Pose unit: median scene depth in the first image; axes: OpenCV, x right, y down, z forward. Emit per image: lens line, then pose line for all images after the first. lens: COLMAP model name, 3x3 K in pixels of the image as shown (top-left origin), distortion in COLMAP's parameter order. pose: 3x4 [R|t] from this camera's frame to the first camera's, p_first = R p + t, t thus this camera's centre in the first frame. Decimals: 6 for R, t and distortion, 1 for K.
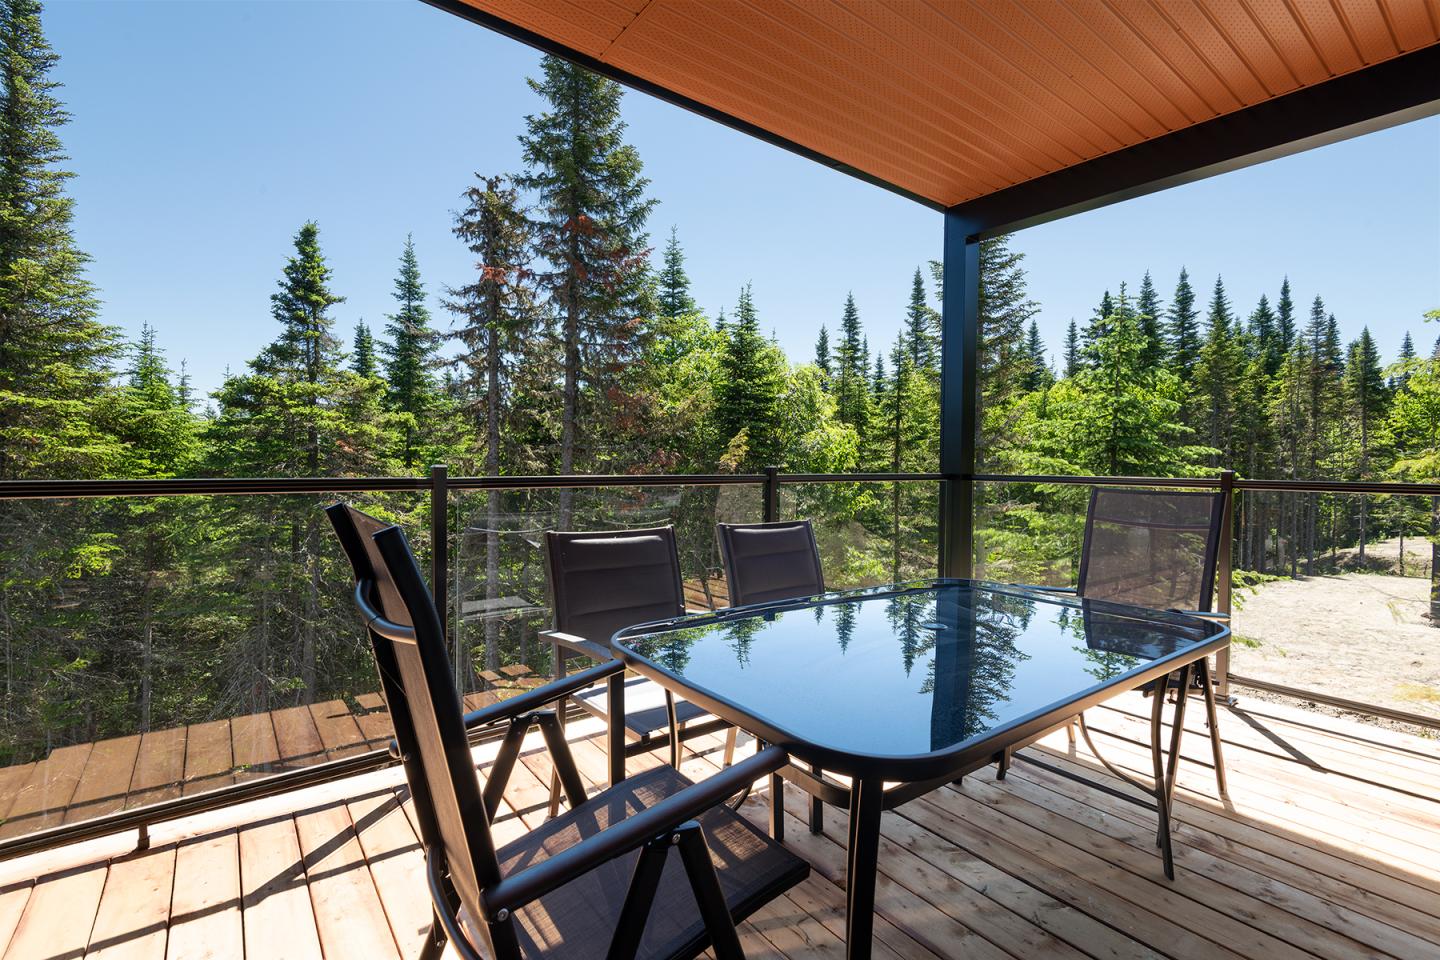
lens RADIAL K [[662.4, 0, 730.6], [0, 662.4, 476.4], [0, 0, 1]] dist [0.022408, -0.009360]
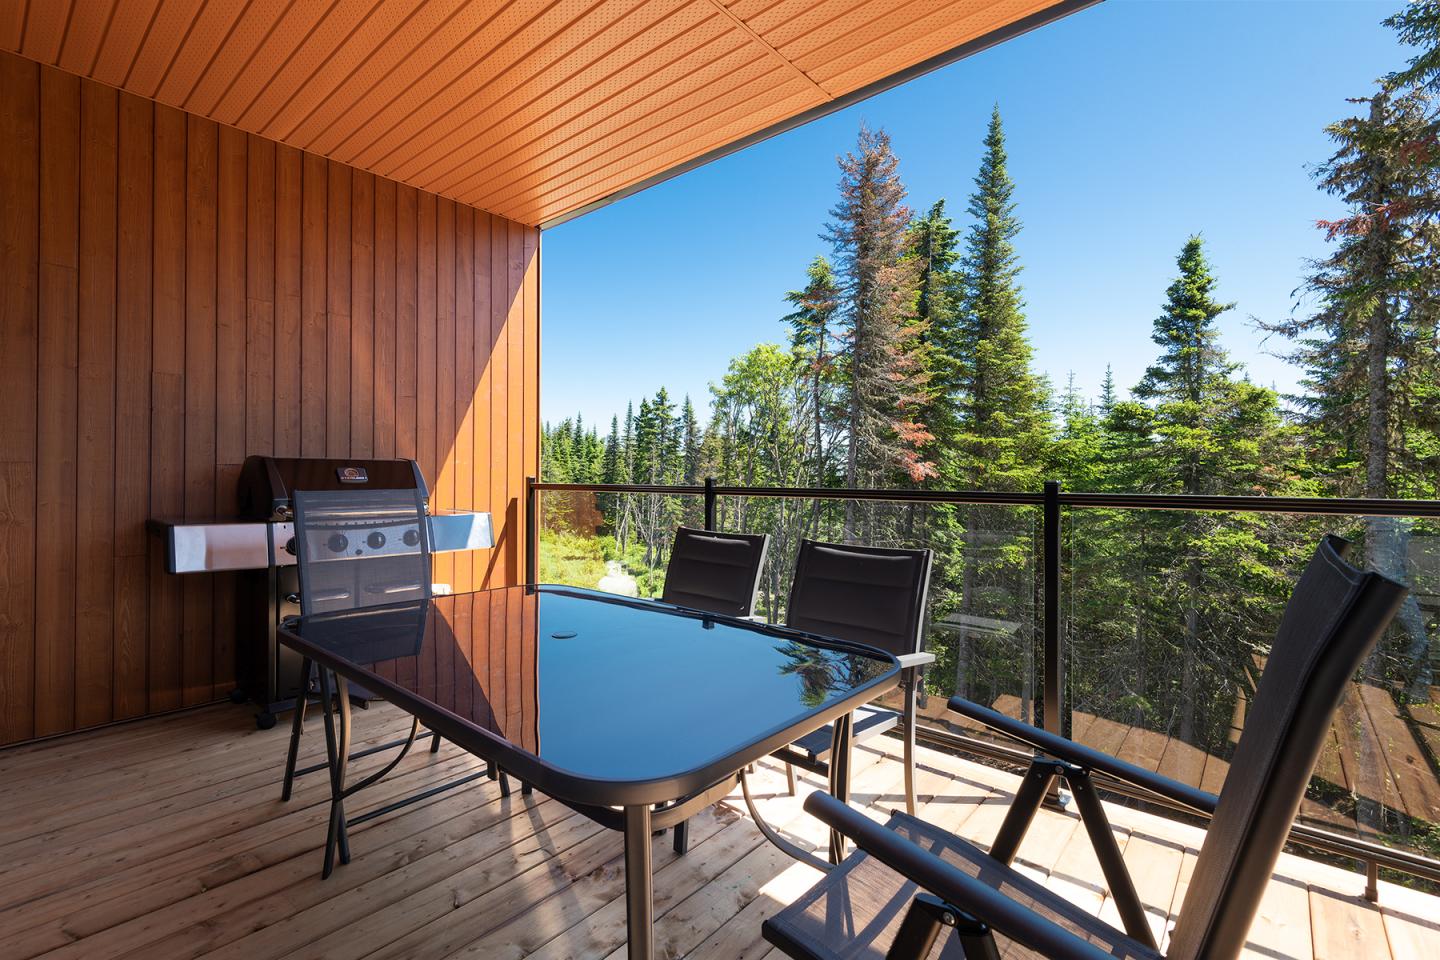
lens RADIAL K [[662.4, 0, 724.1], [0, 662.4, 475.4], [0, 0, 1]] dist [0.022408, -0.009360]
pose [[0.221798, -0.012935, -0.975007, 0.166804], [-0.021969, 0.999592, -0.018259, 0.000284], [0.974845, 0.025470, 0.221423, 0.130782]]
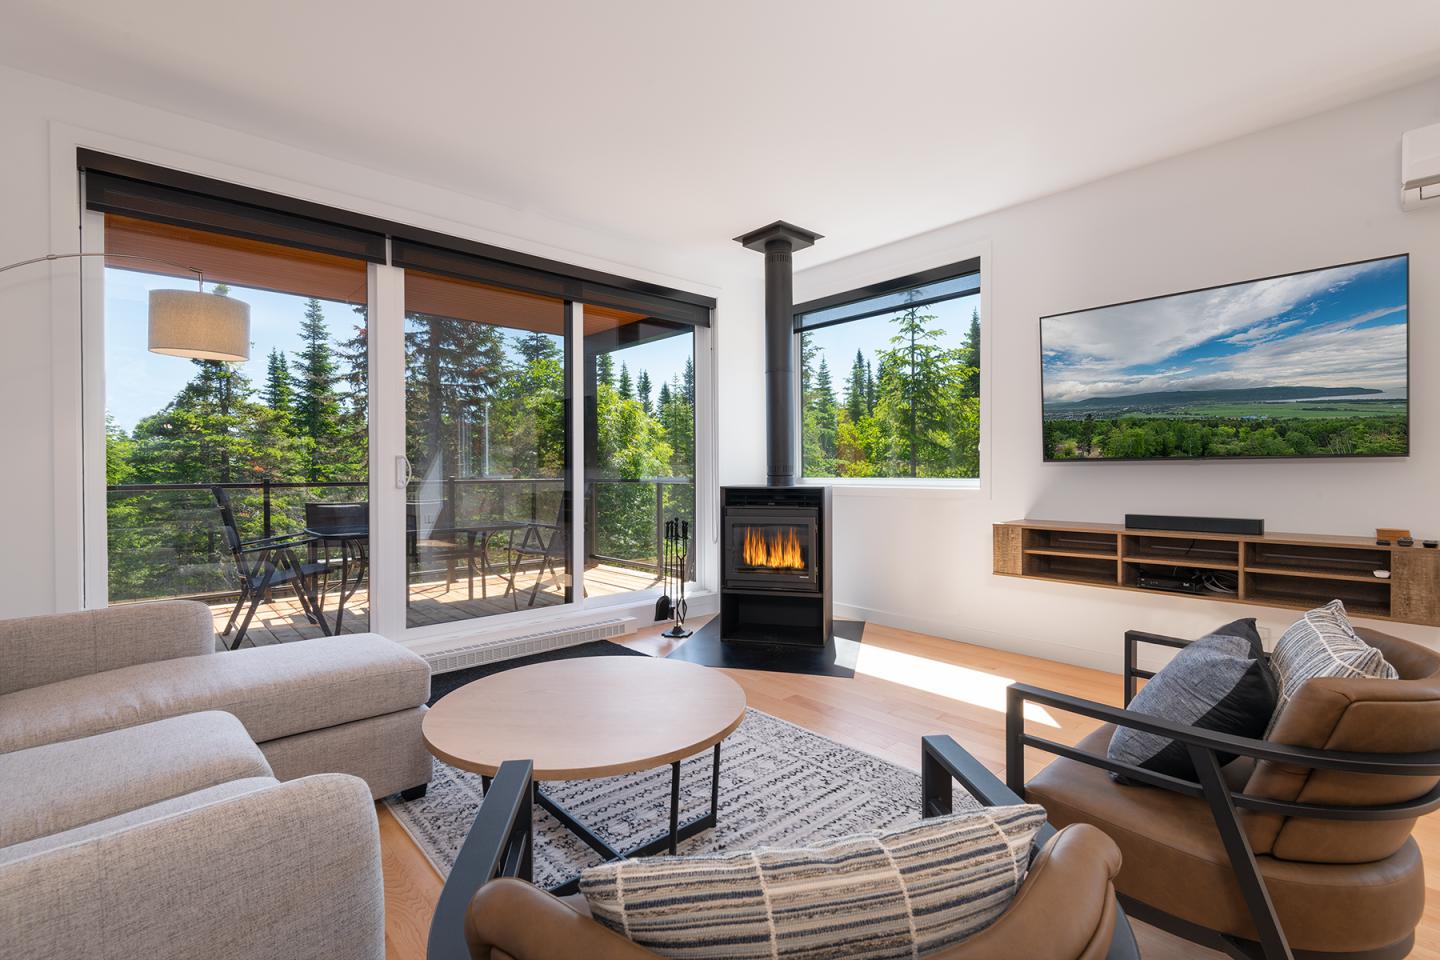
lens RADIAL K [[662.4, 0, 723.4], [0, 662.4, 480.8], [0, 0, 1]] dist [0.022408, -0.009360]
pose [[0.997003, -0.015129, 0.075871, 0.181479], [0.016301, 0.999757, -0.014847, 0.012717], [-0.075627, 0.016039, 0.997007, -0.276245]]
